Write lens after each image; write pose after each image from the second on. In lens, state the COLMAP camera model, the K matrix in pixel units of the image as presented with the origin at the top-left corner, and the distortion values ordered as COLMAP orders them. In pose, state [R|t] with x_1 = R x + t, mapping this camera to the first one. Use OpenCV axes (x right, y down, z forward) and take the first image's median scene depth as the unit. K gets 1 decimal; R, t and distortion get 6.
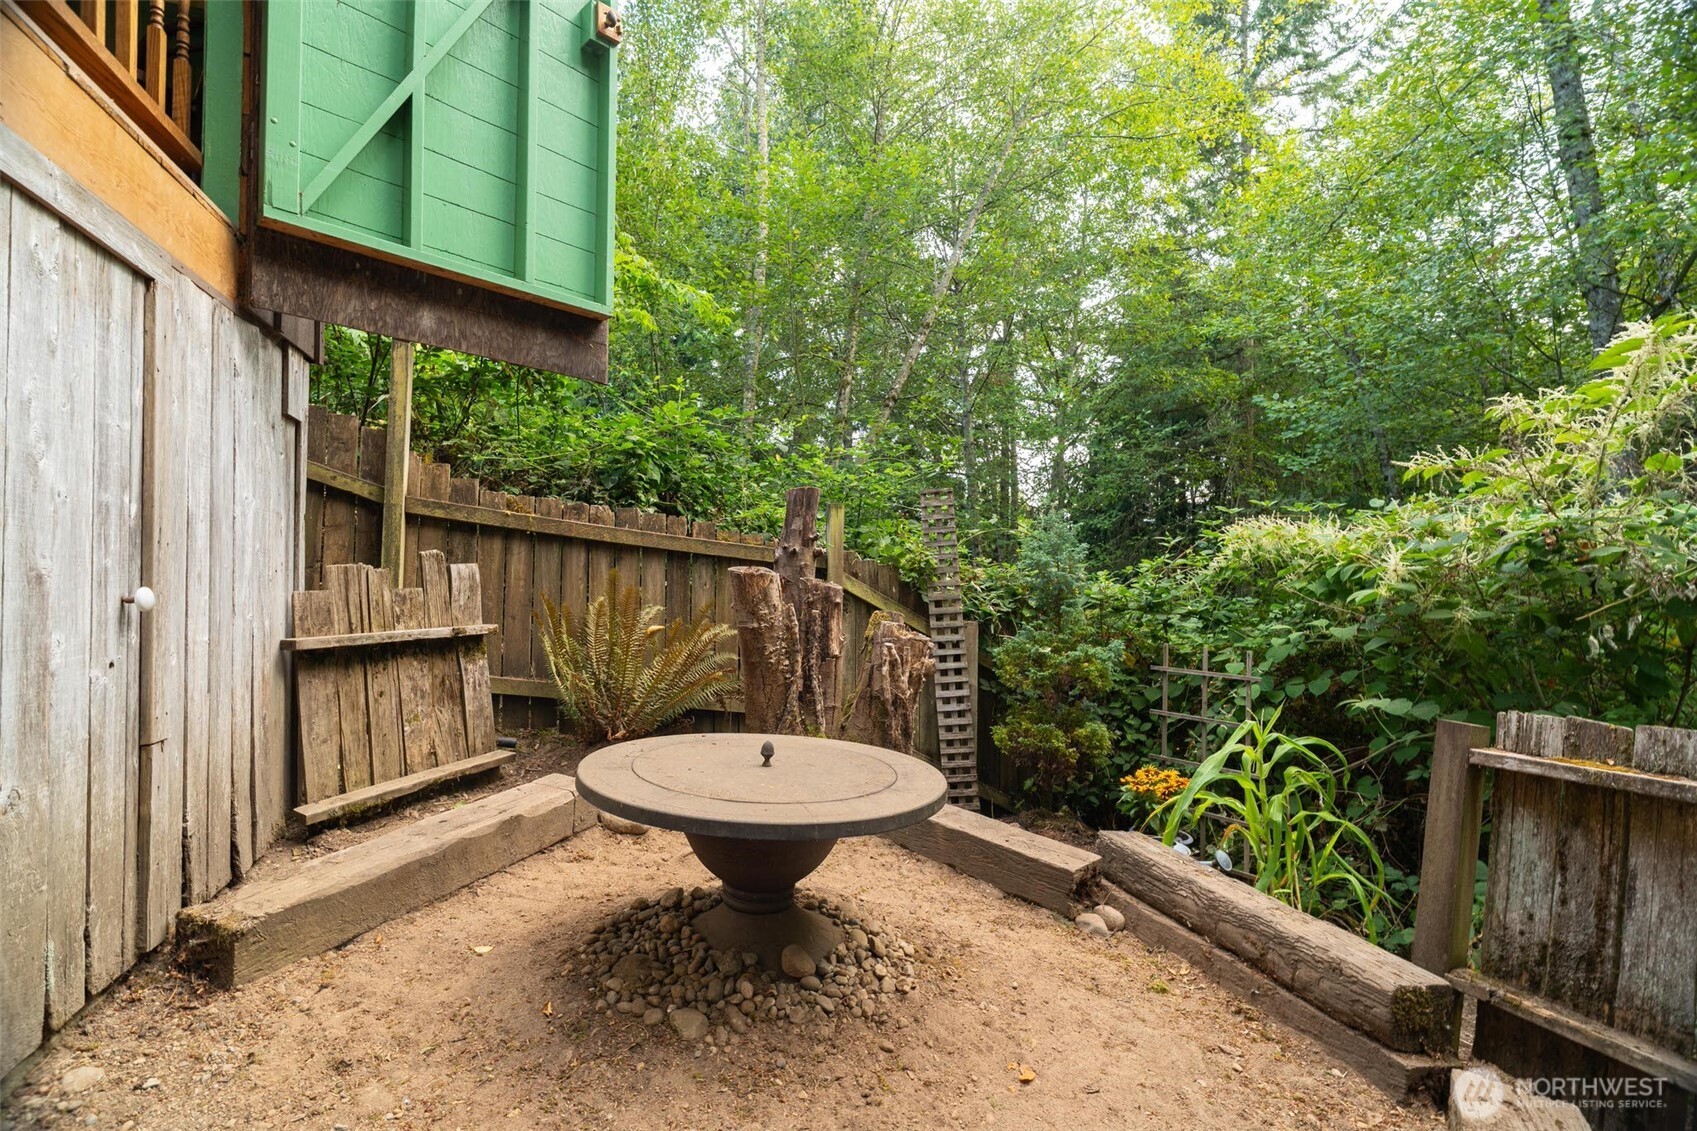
lens RADIAL K [[763.9, 0, 848.5], [0, 763.9, 565.5], [0, 0, 1]] dist [-0.002443, -0.000057]
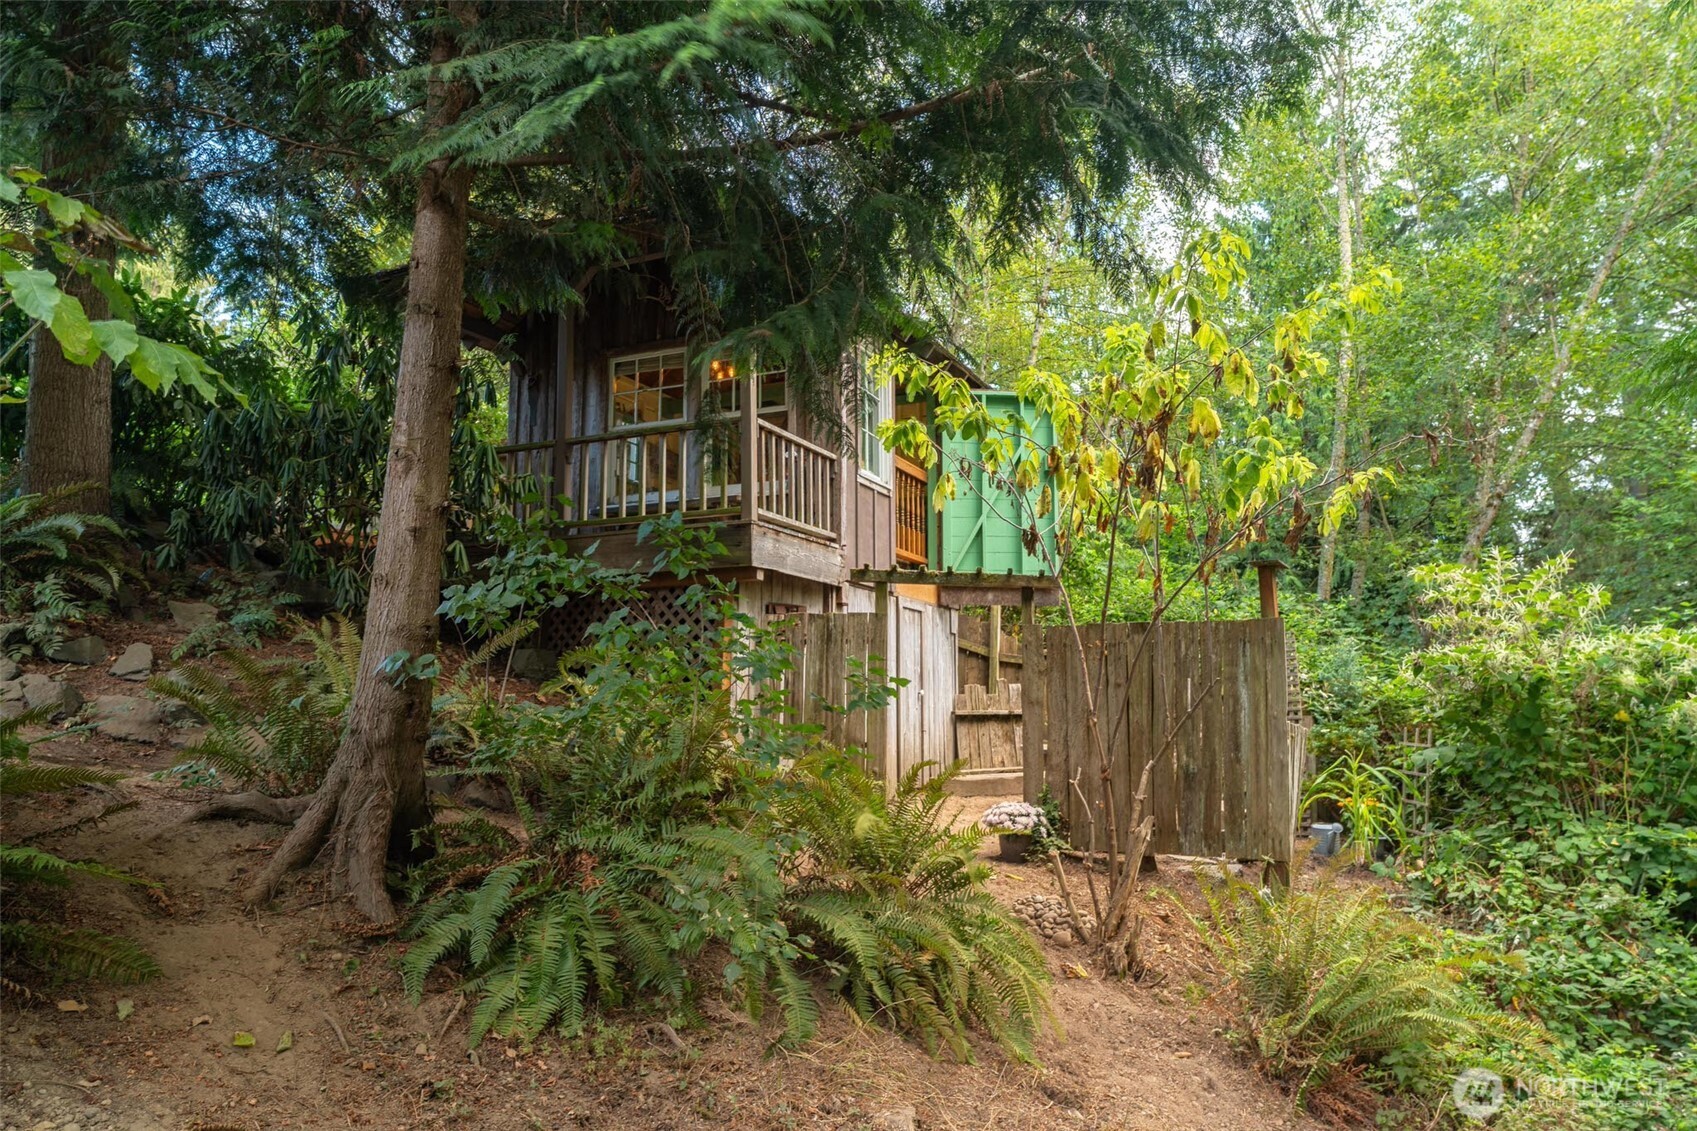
lens RADIAL K [[1107.7, 0, 848.5], [0, 1107.7, 565.5], [0, 0, 1]] dist [-0.001395, -0.001104]
pose [[0.735011, -0.089571, -0.672113, 1.582501], [0.013173, 0.992936, -0.117920, 0.034672], [0.677927, 0.077819, 0.730998, -2.043418]]
